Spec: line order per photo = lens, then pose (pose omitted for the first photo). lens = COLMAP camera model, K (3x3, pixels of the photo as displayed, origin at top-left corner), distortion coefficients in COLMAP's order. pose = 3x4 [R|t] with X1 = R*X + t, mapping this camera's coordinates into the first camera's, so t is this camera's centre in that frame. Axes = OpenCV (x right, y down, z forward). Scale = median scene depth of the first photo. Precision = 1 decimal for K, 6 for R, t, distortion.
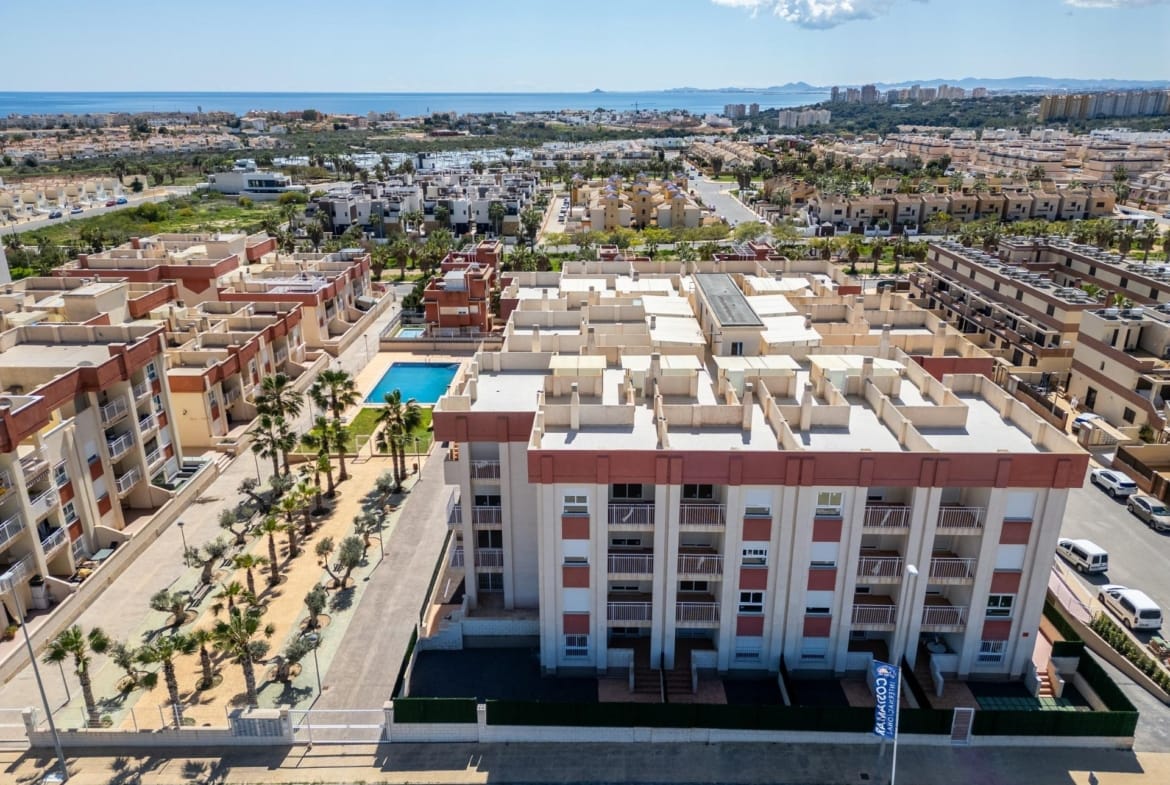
lens RADIAL K [[805.8, 0, 577.9], [0, 805.8, 392.1], [0, 0, 1]] dist [0.069563, -0.090842]
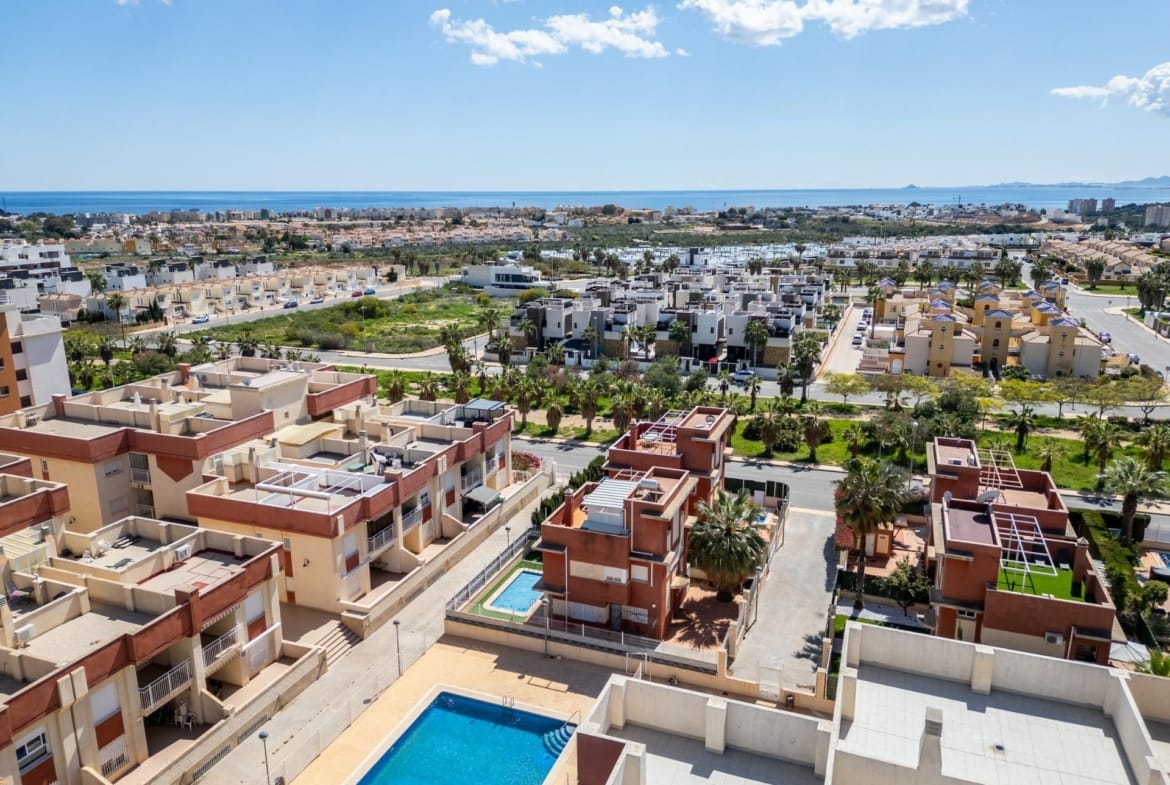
lens RADIAL K [[805.8, 0, 577.9], [0, 805.8, 392.1], [0, 0, 1]] dist [0.069563, -0.090842]
pose [[0.937542, 0.081321, -0.338235, -0.004318], [-0.117566, 0.989153, -0.088056, -0.059351], [0.327405, 0.122321, 0.936933, 0.195991]]
